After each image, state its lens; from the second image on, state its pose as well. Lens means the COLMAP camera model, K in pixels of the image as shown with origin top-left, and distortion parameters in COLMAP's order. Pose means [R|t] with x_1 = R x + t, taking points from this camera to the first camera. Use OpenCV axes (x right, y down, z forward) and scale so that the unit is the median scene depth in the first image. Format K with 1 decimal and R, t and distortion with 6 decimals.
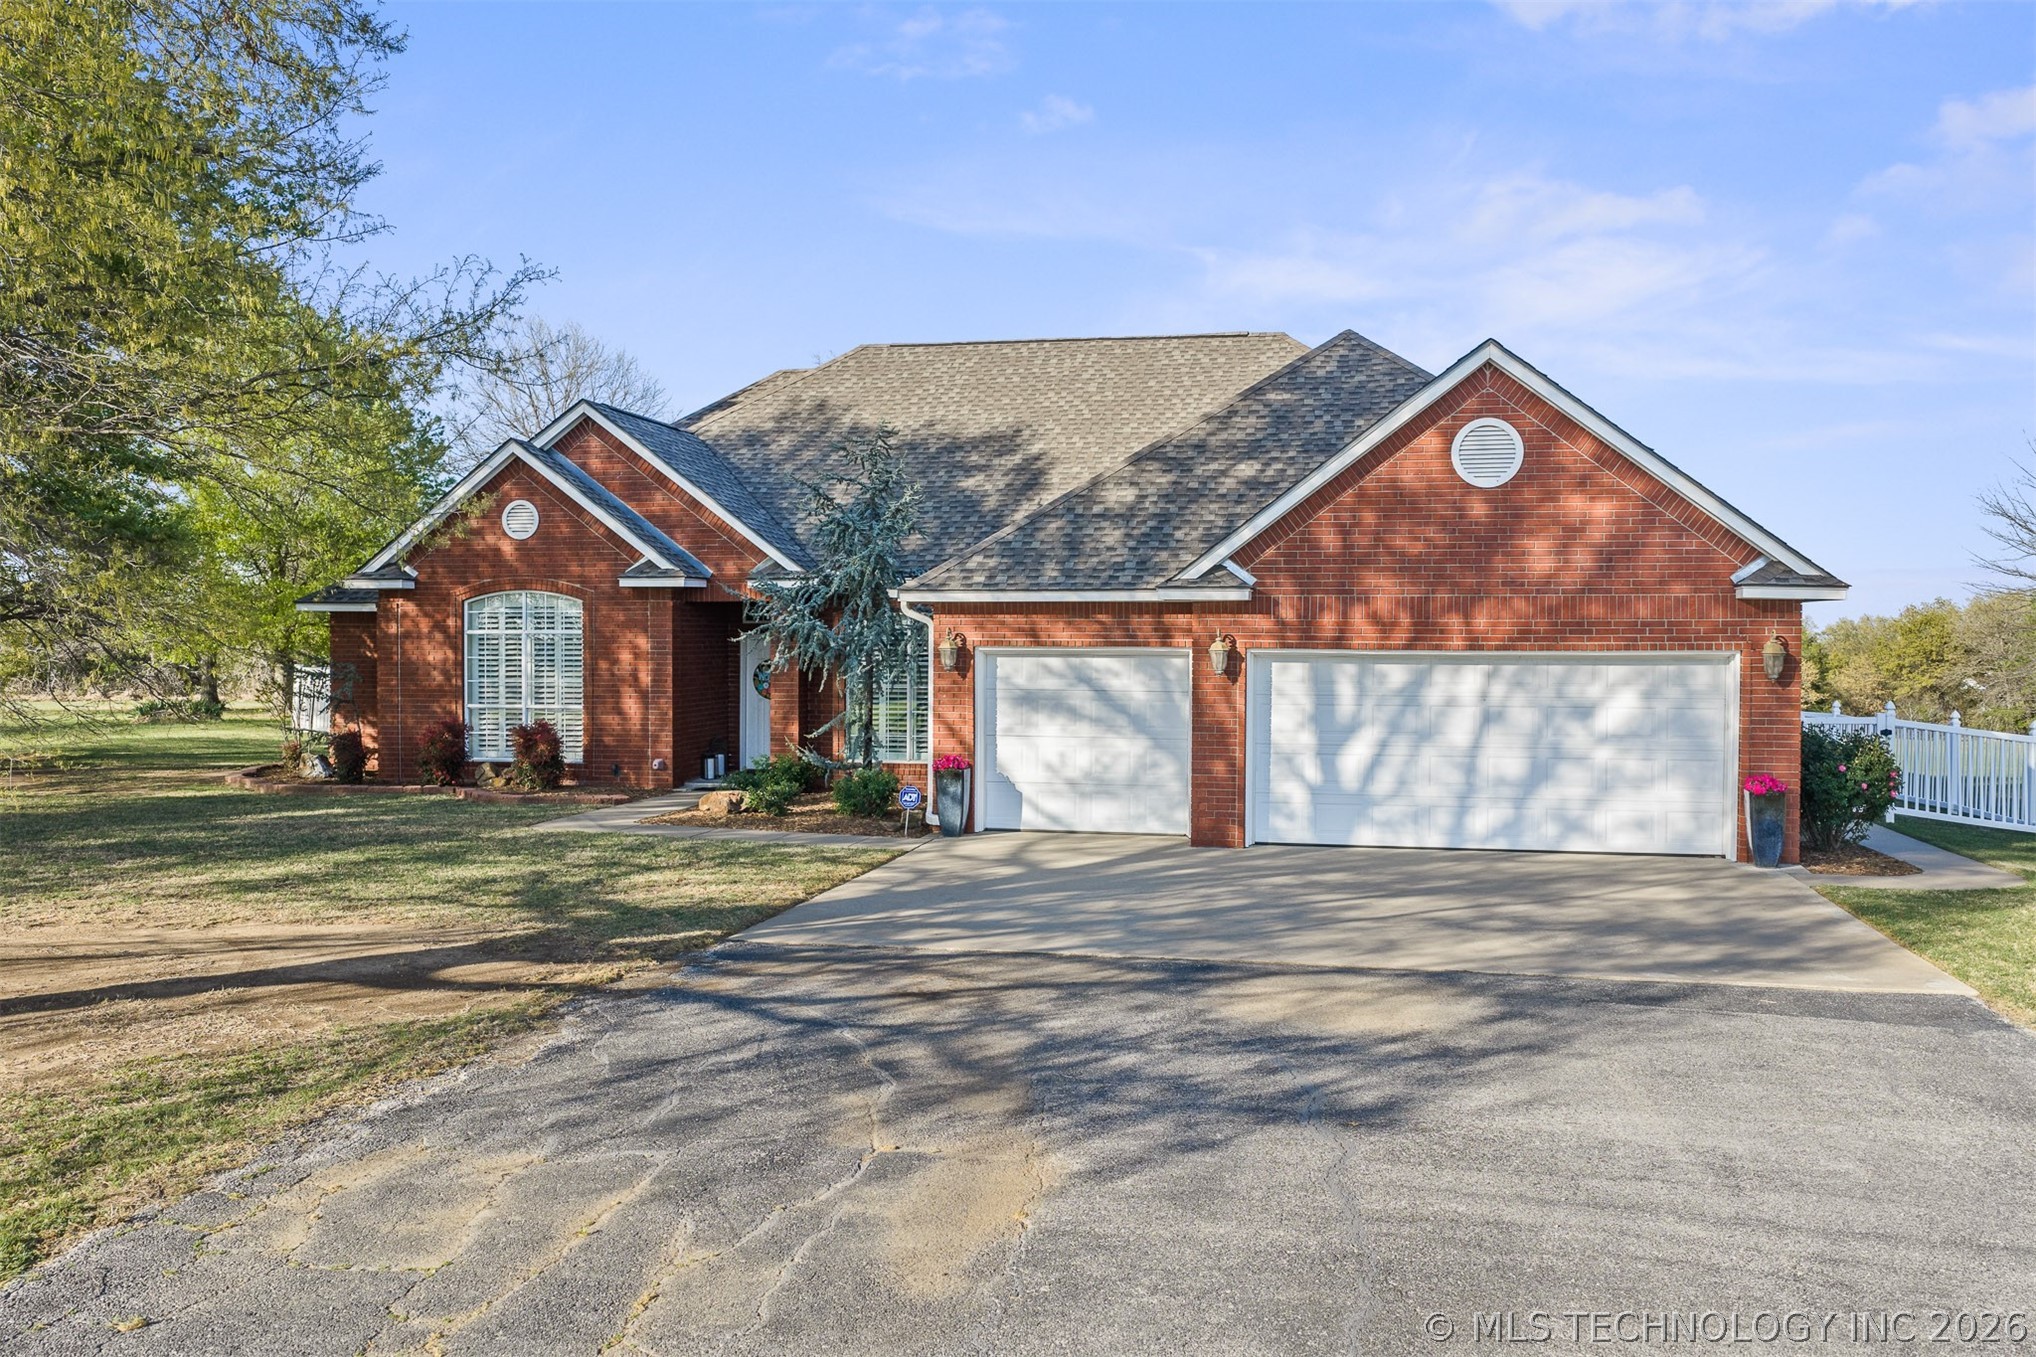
lens RADIAL K [[1697.7, 0, 1033.9], [0, 1697.7, 677.1], [0, 0, 1]] dist [0.007834, -0.017385]
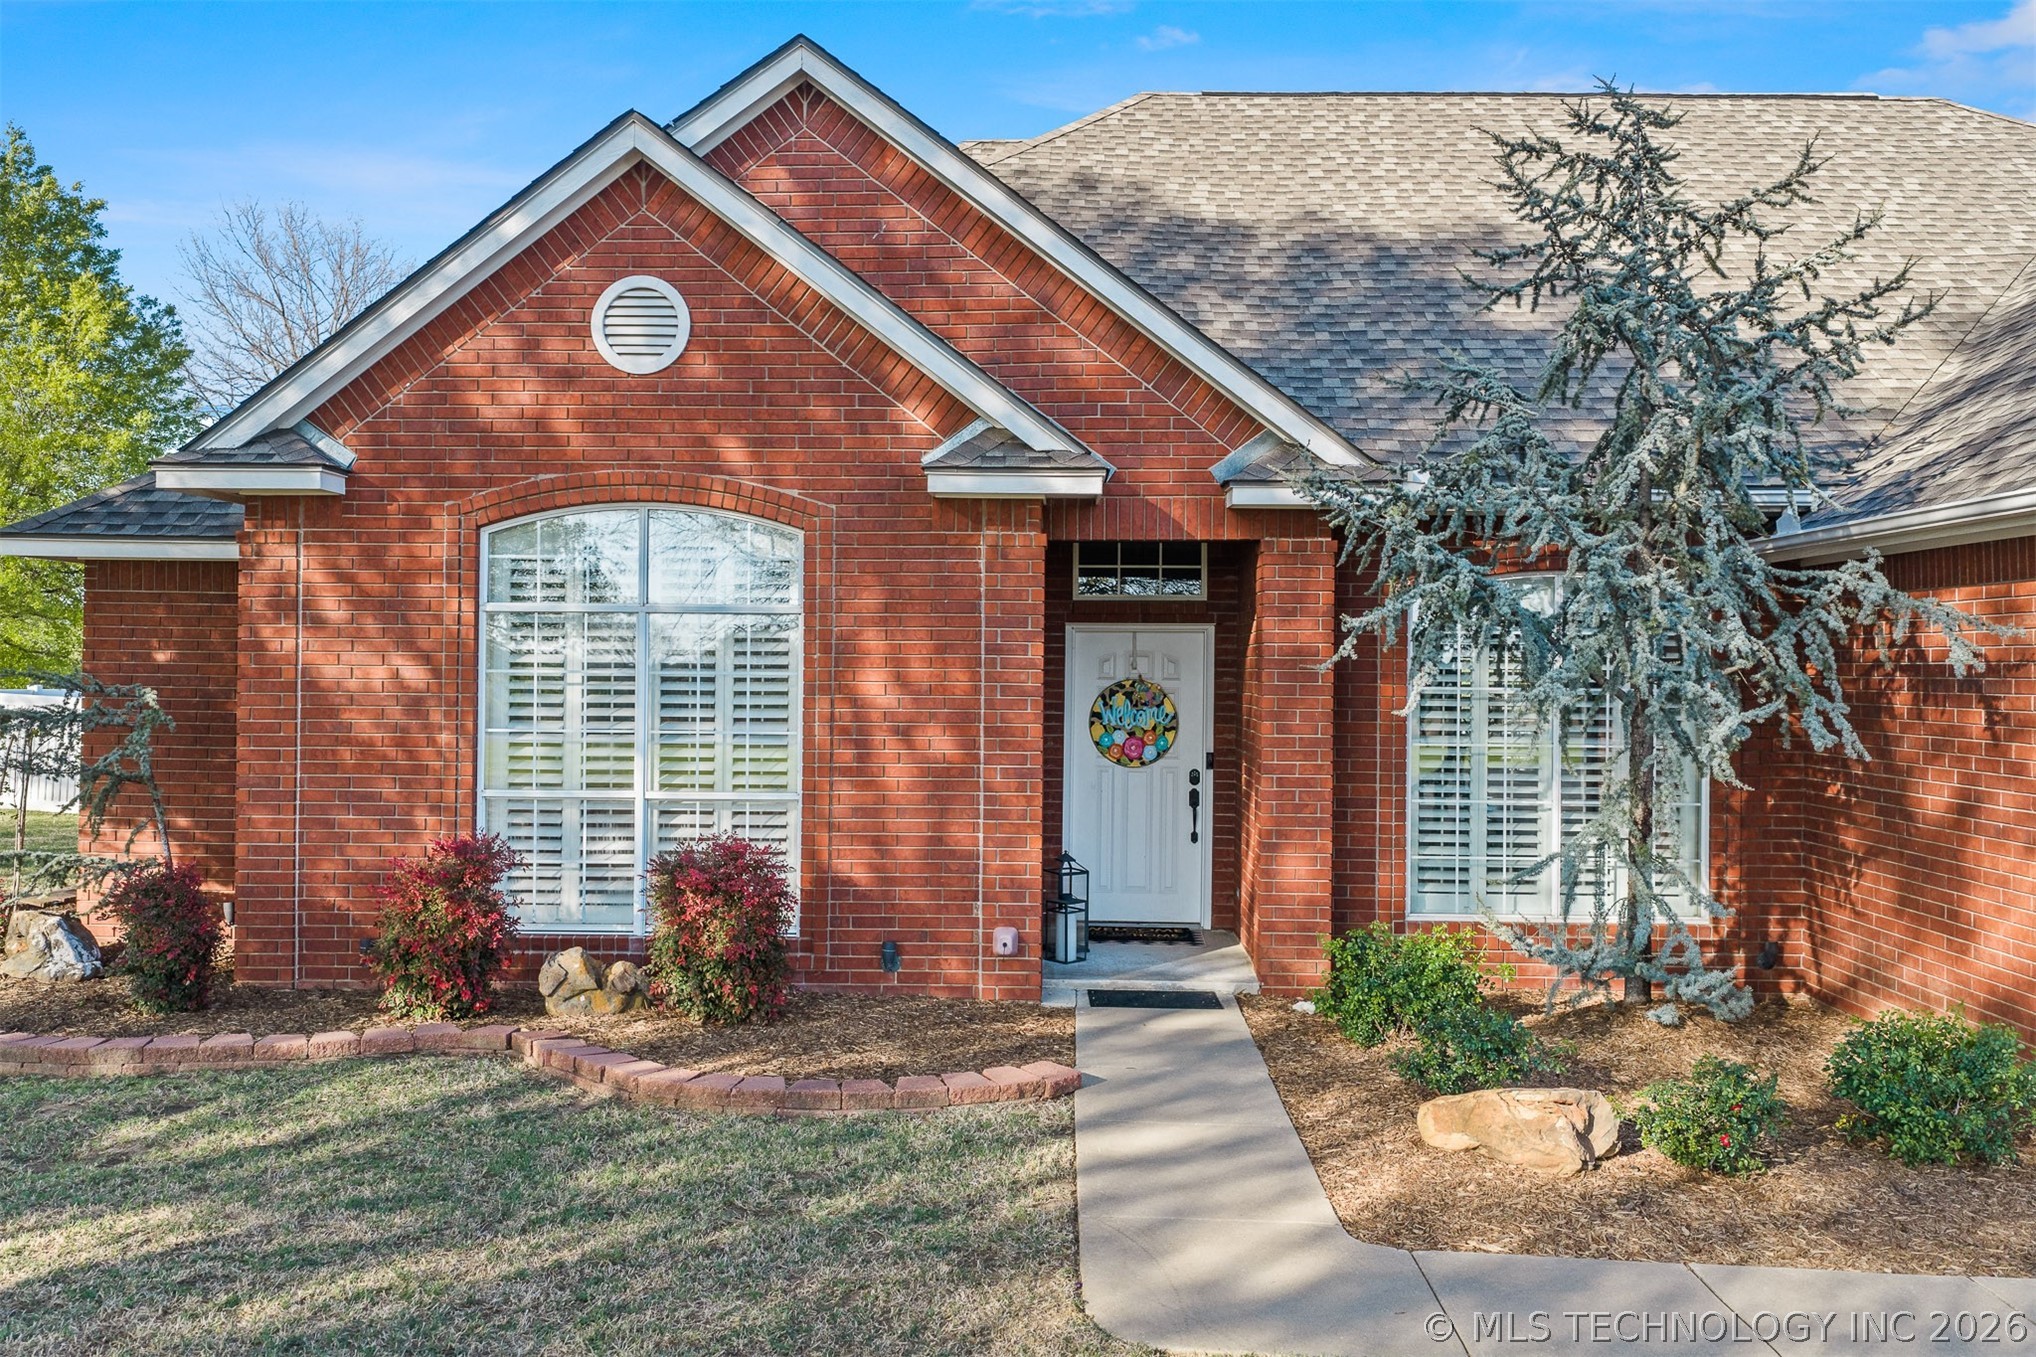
lens RADIAL K [[1697.7, 0, 1018.9], [0, 1697.7, 662.3], [0, 0, 1]] dist [0.007834, -0.017385]
pose [[0.983678, 0.004696, 0.179876, -0.355580], [-0.000518, 0.999729, -0.023265, -0.005832], [-0.179936, 0.022792, 0.983414, 0.740552]]
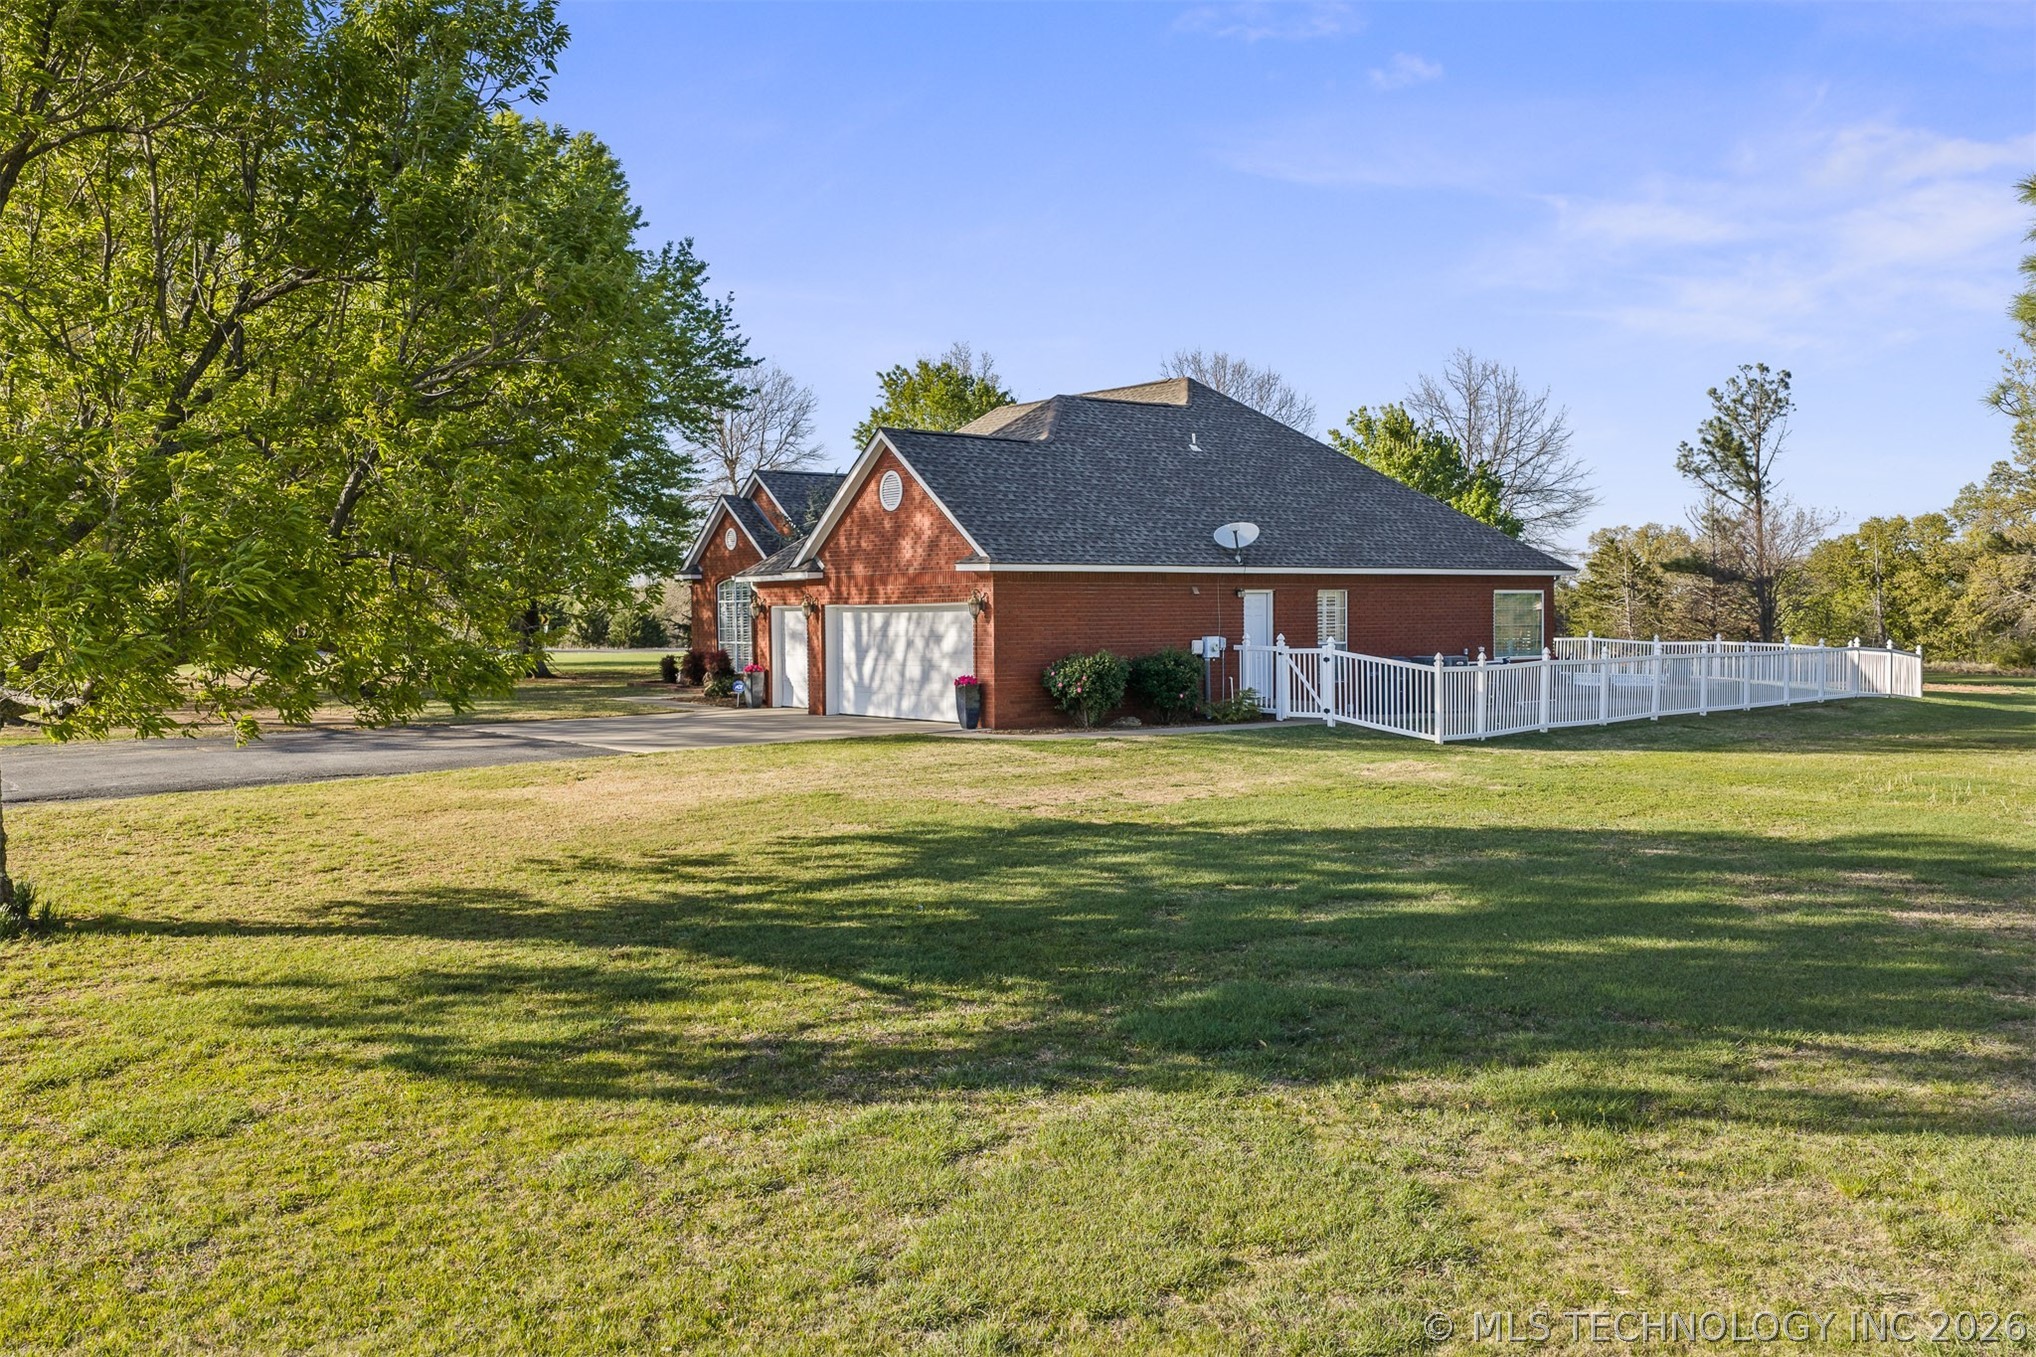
lens RADIAL K [[1697.7, 0, 1012.3], [0, 1697.7, 670.0], [0, 0, 1]] dist [0.007834, -0.017385]
pose [[0.762856, 0.008779, -0.646509, 1.348510], [0.002293, 0.999865, 0.016283, 0.020995], [0.646565, -0.013904, 0.762732, -0.225598]]
